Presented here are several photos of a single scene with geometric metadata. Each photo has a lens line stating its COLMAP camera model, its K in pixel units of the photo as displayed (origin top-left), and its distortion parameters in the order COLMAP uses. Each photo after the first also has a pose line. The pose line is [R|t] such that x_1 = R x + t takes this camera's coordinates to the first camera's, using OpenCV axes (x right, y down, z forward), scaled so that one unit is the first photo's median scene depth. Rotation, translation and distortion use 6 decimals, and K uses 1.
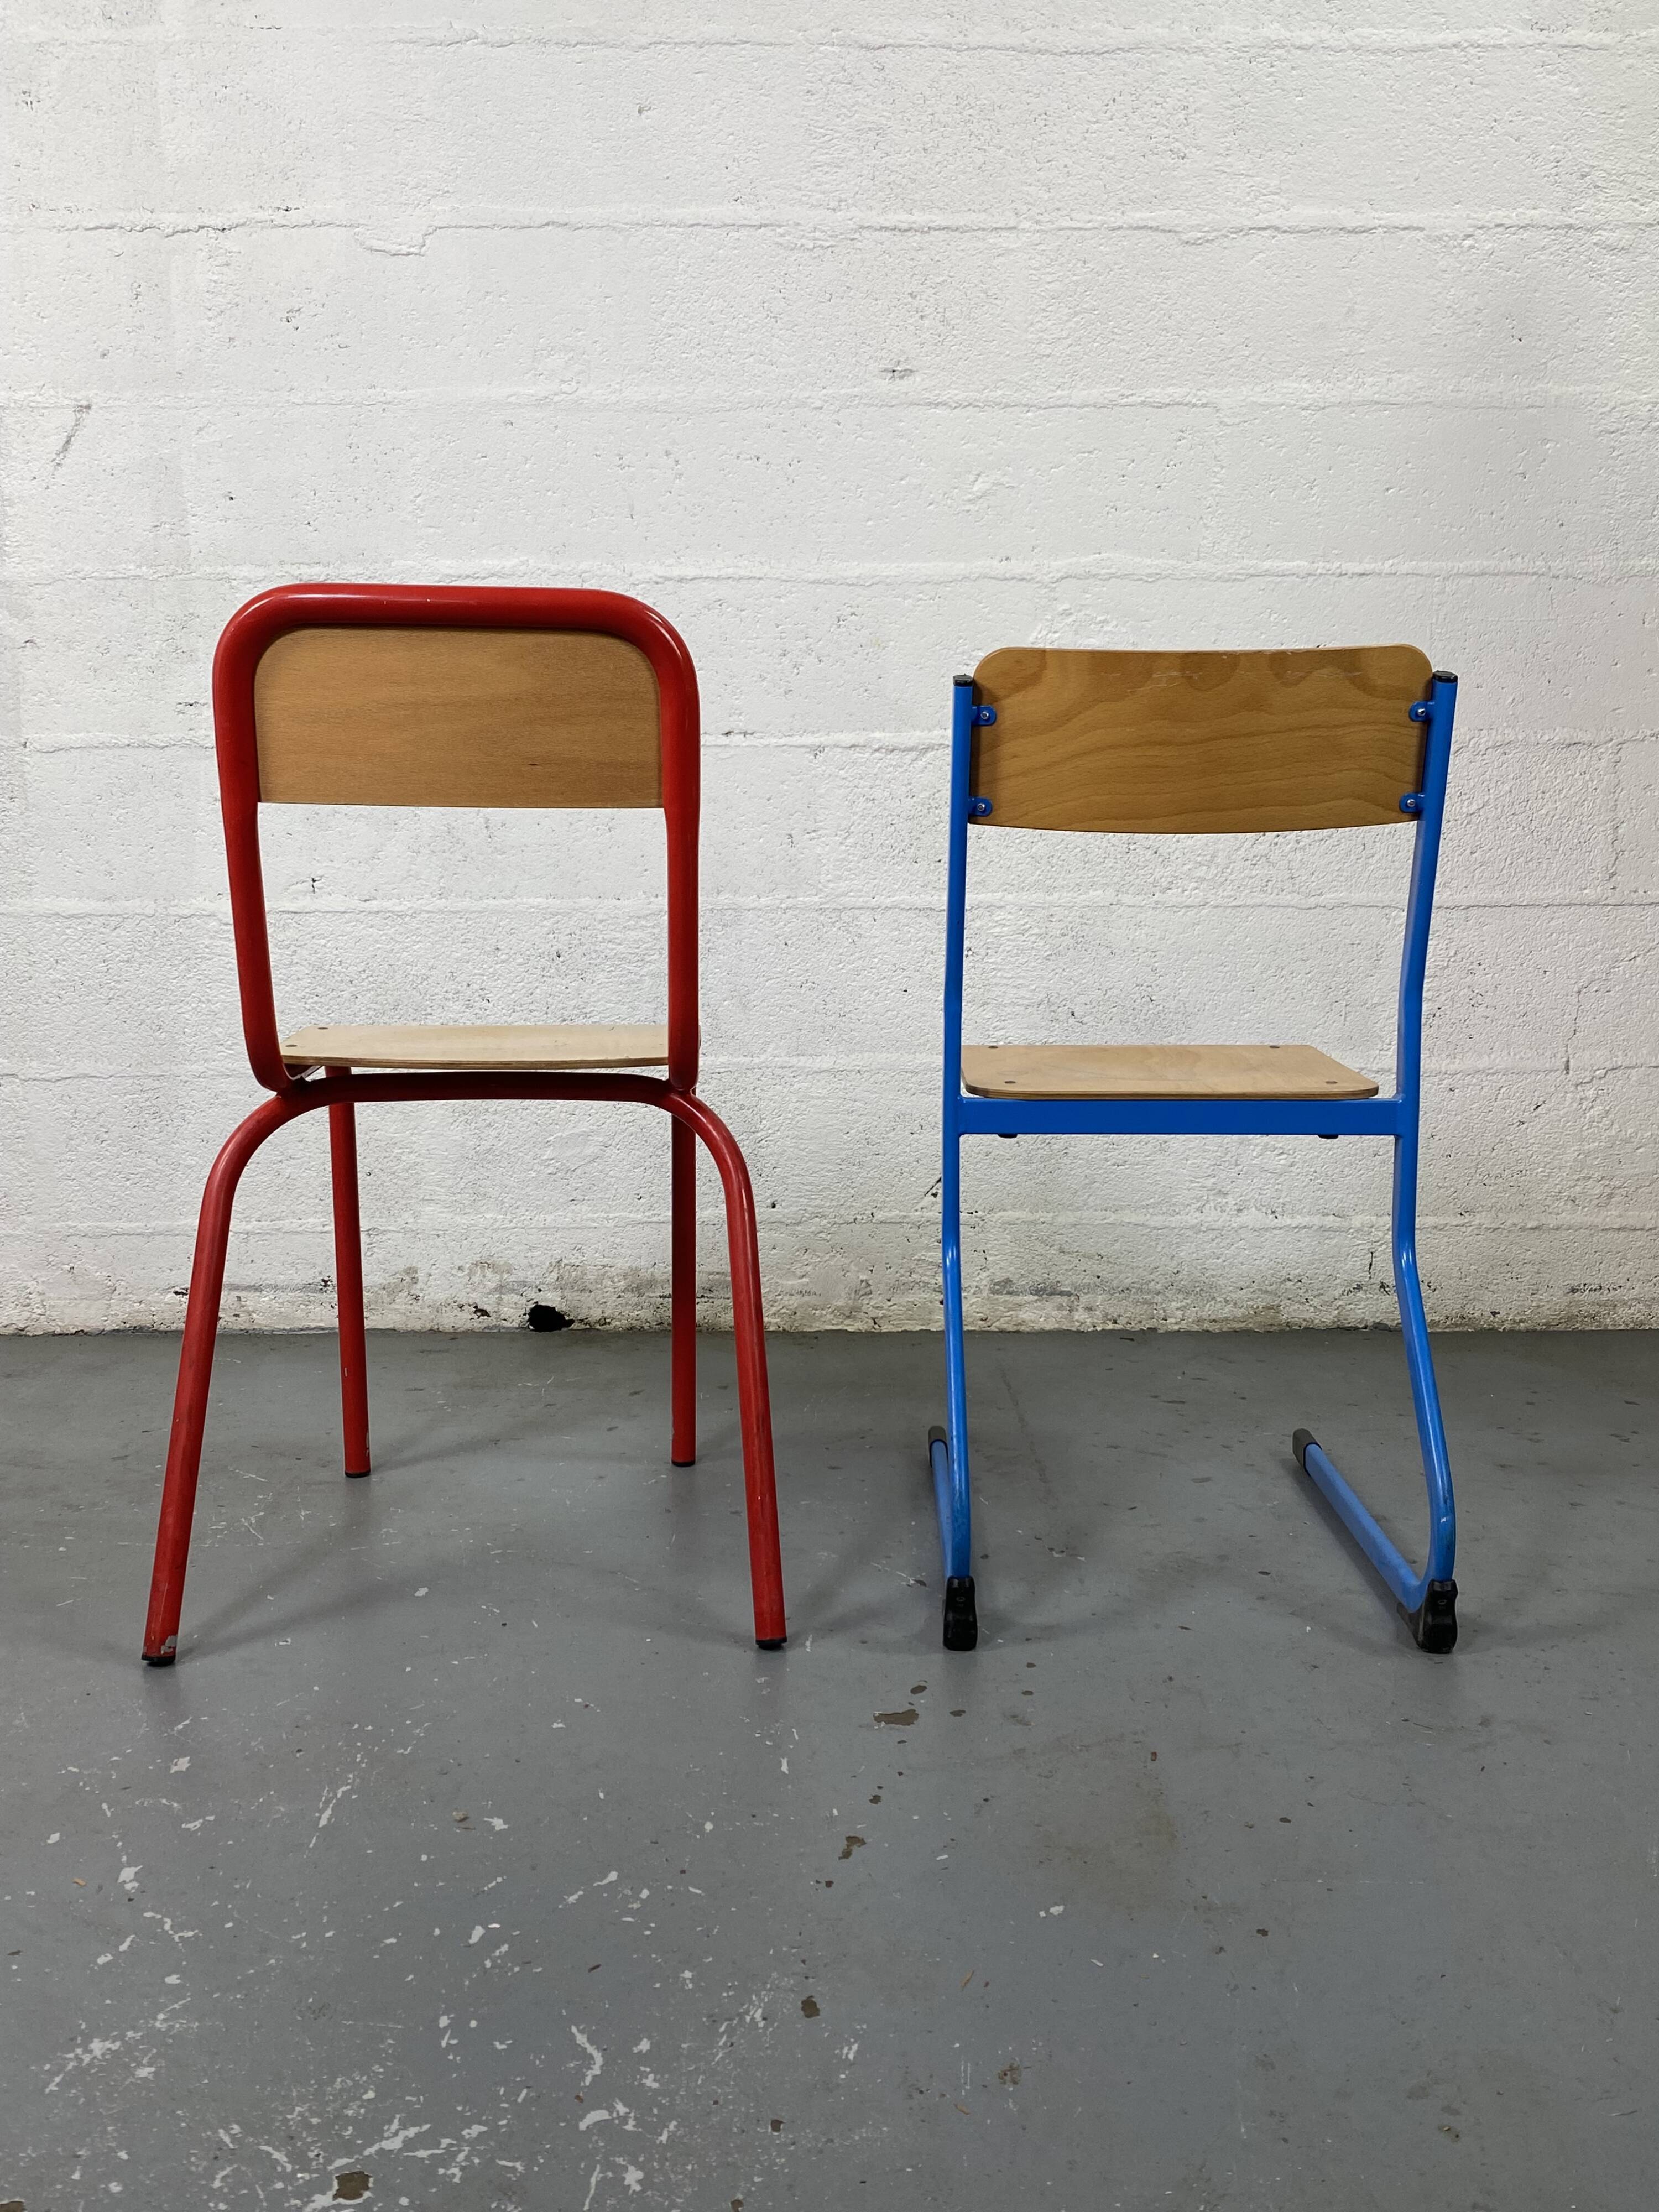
lens RADIAL K [[1930.5, 0, 844.2], [0, 1930.5, 1073.7], [0, 0, 1]] dist [0.019431, -0.016079]
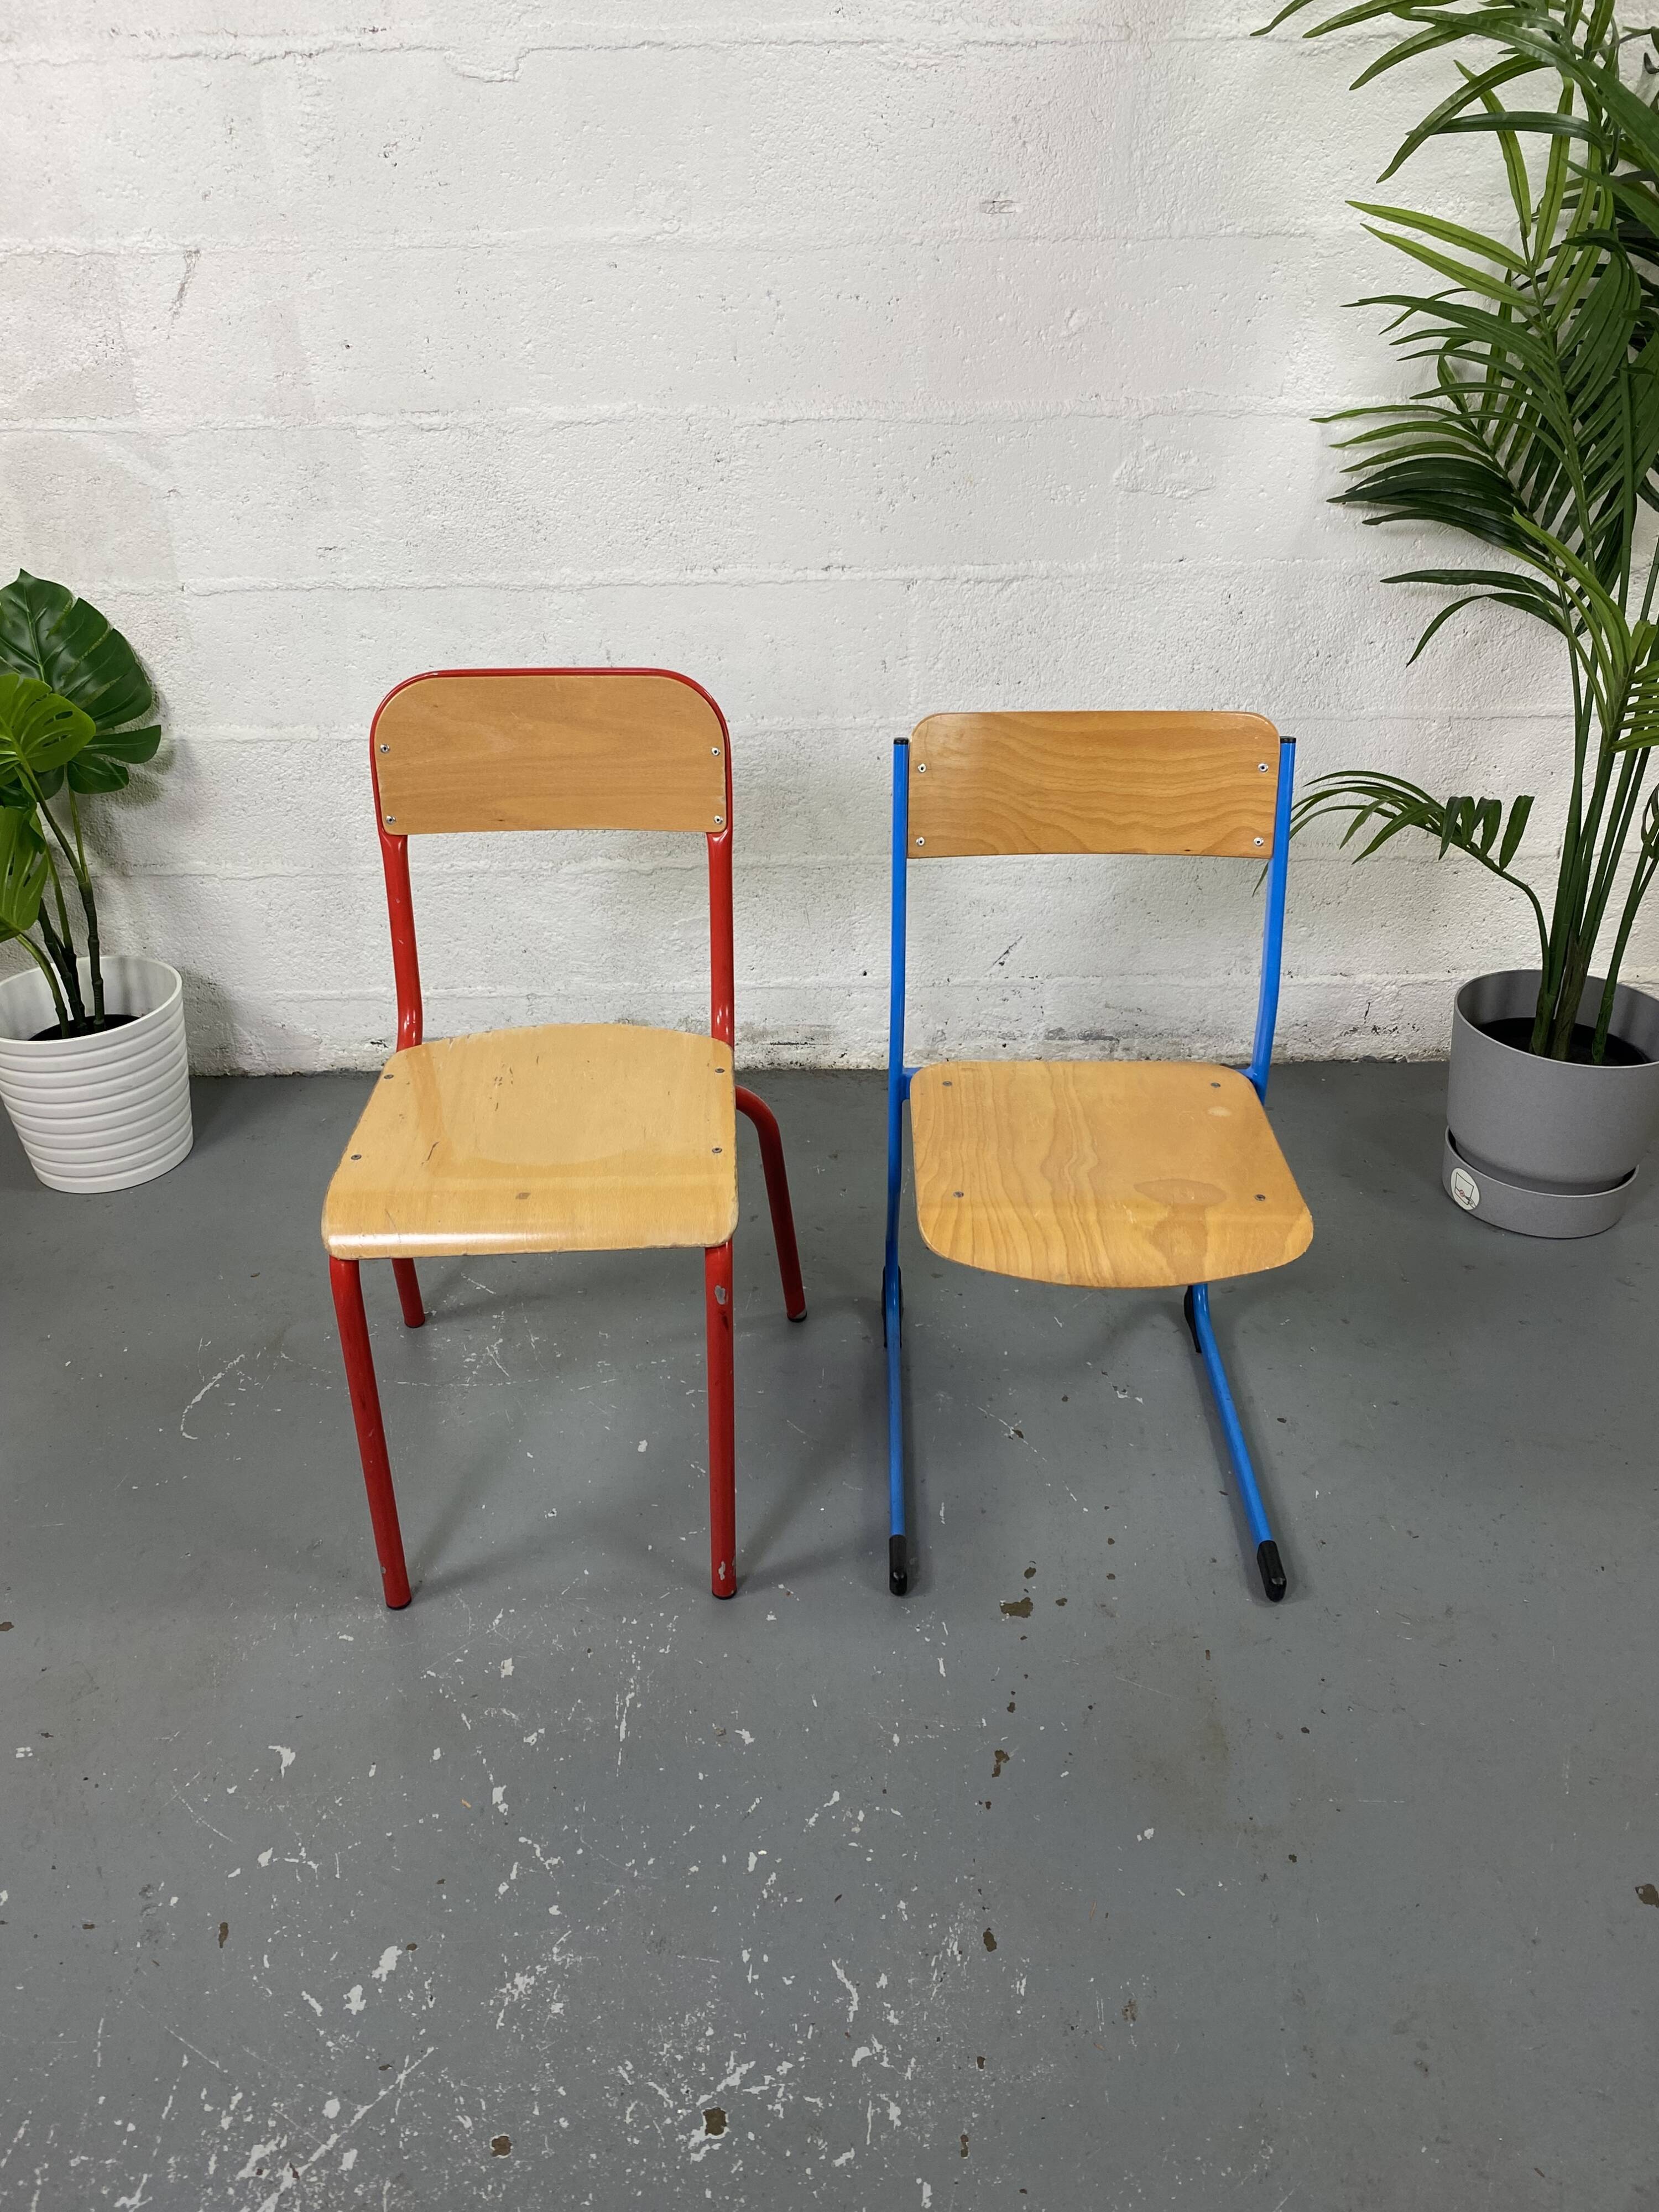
lens RADIAL K [[1680.5, 0, 822.0], [0, 1680.5, 1072.9], [0, 0, 1]] dist [0.015817, -0.010996]
pose [[0.999956, -0.005073, -0.007928, -0.059093], [0.007685, 0.926323, 0.376652, -0.277285], [0.005433, -0.376696, 0.926321, 0.023920]]
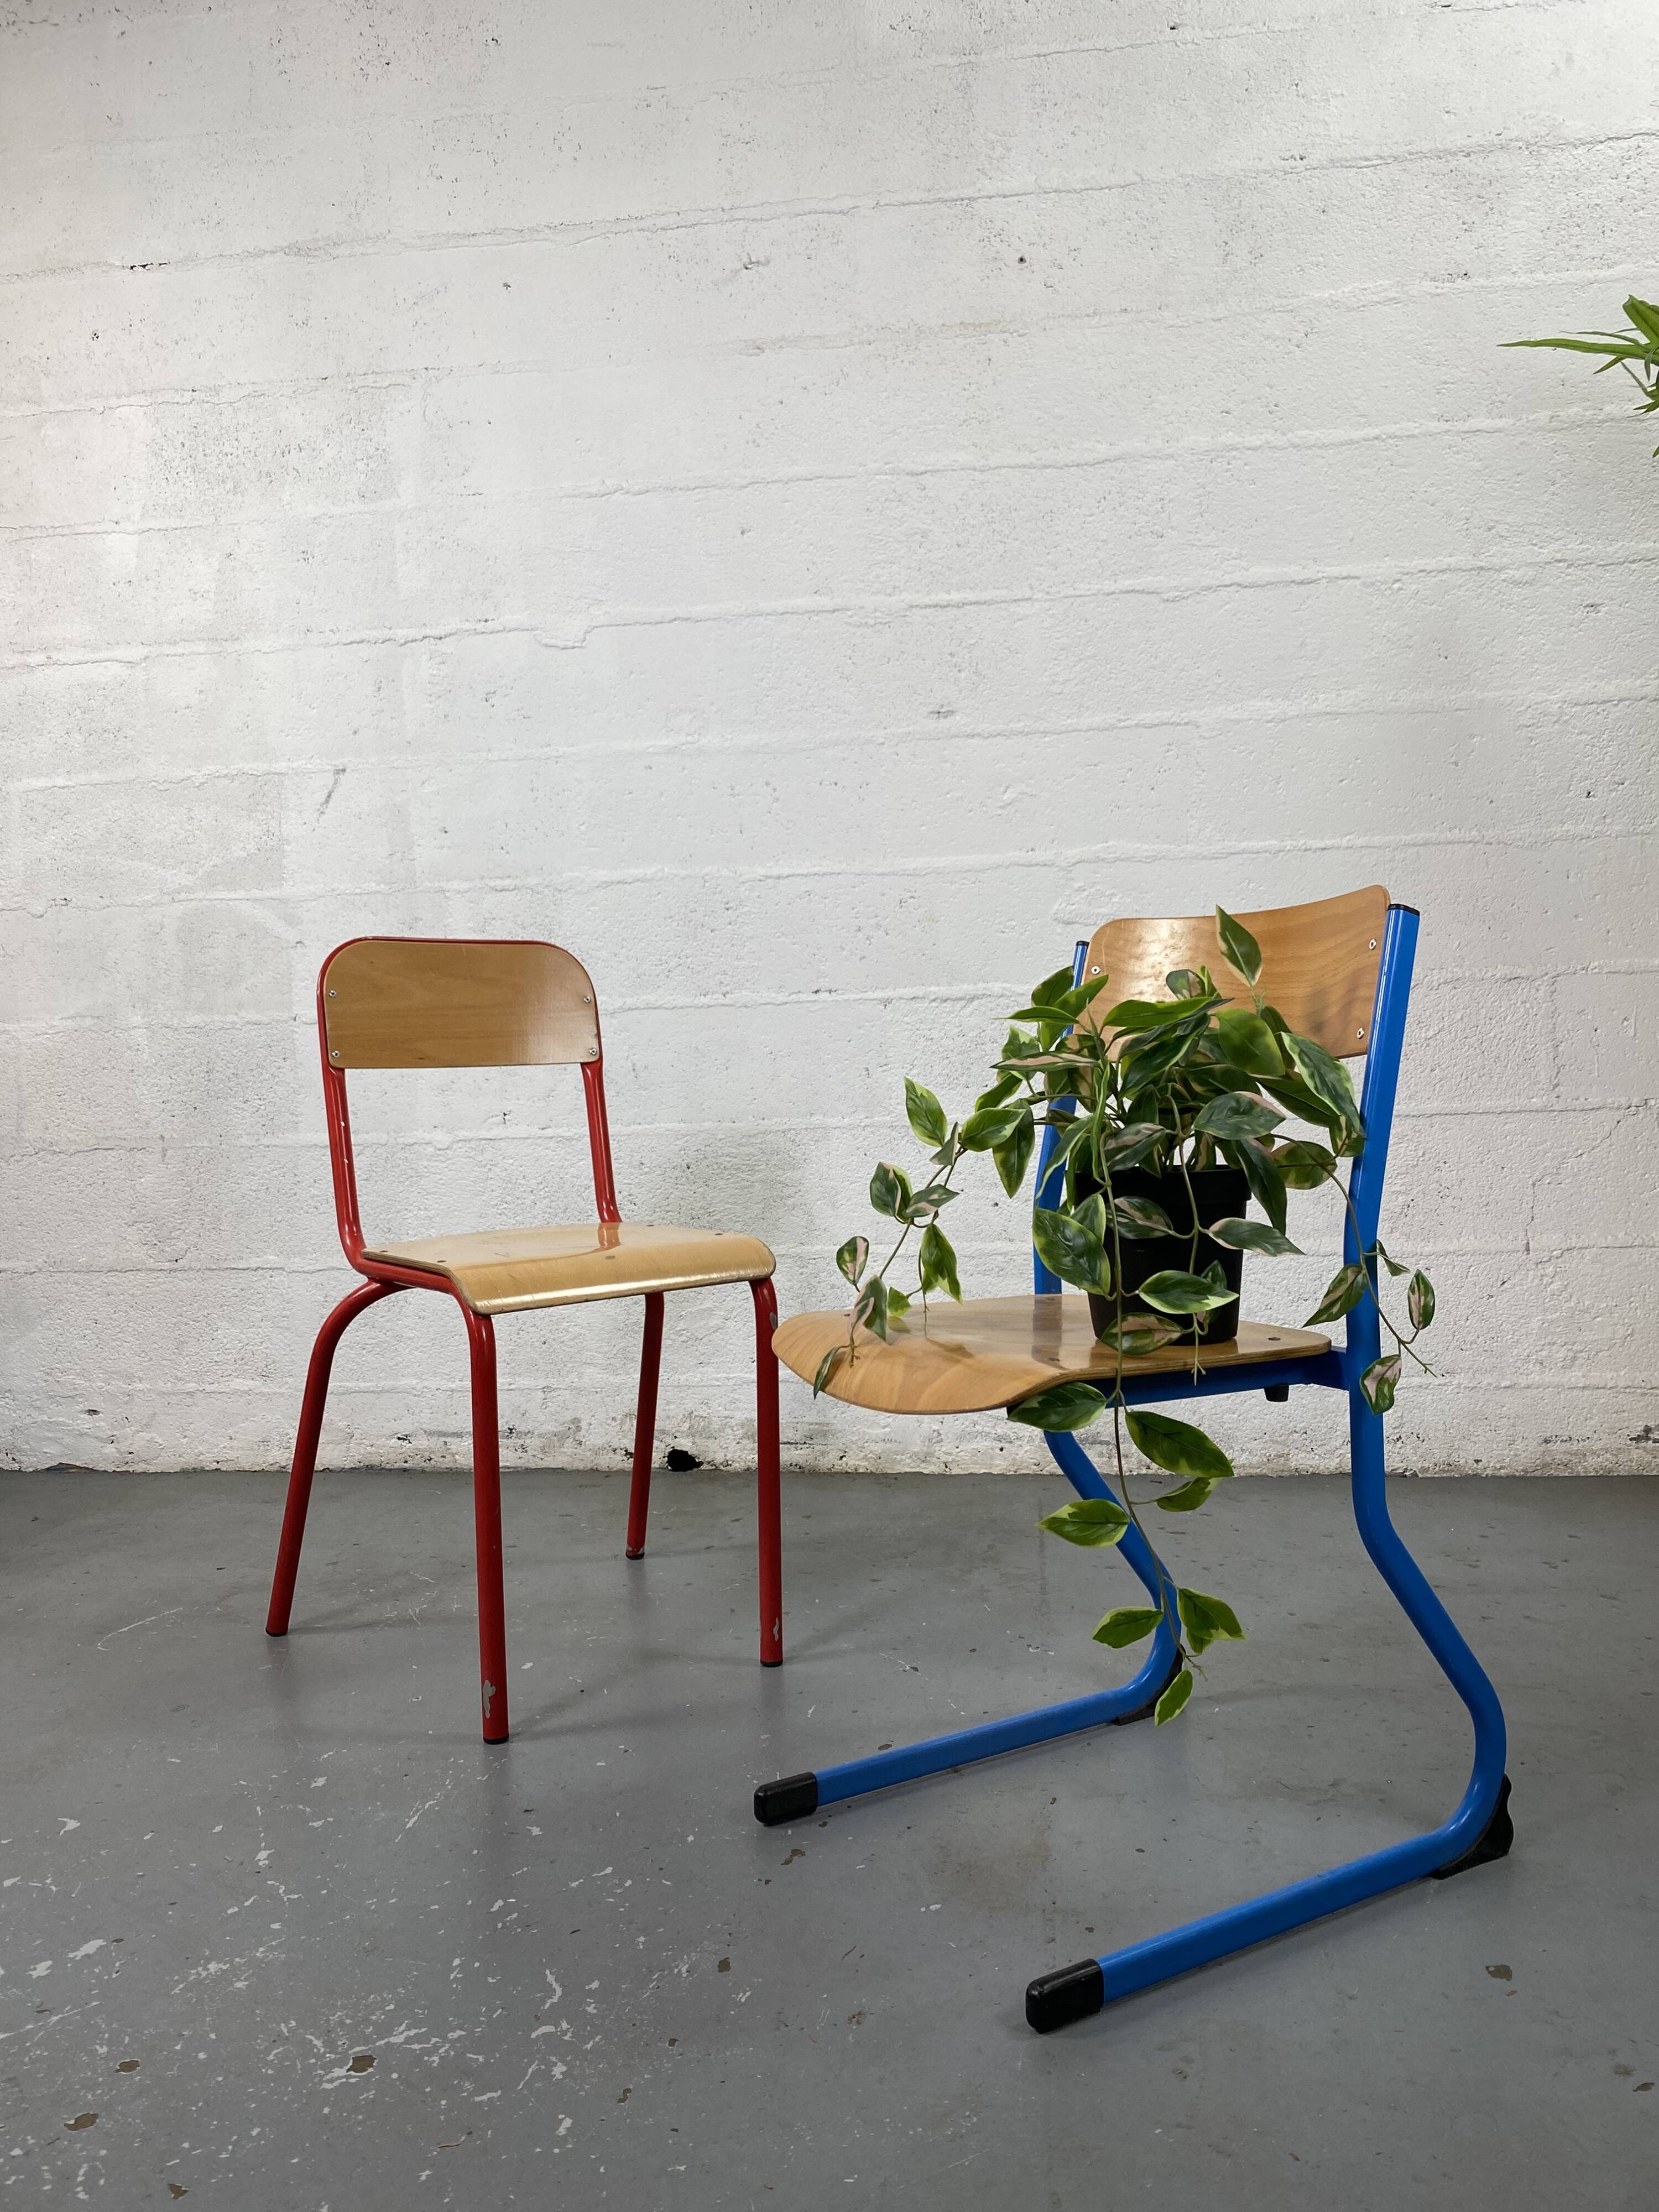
lens RADIAL K [[1680.5, 0, 831.5], [0, 1680.5, 1081.9], [0, 0, 1]] dist [0.015817, -0.010996]
pose [[0.990253, -0.025332, -0.136958, 0.102185], [0.010436, 0.994051, -0.108410, 0.002713], [0.138890, 0.105924, 0.984627, -0.085707]]
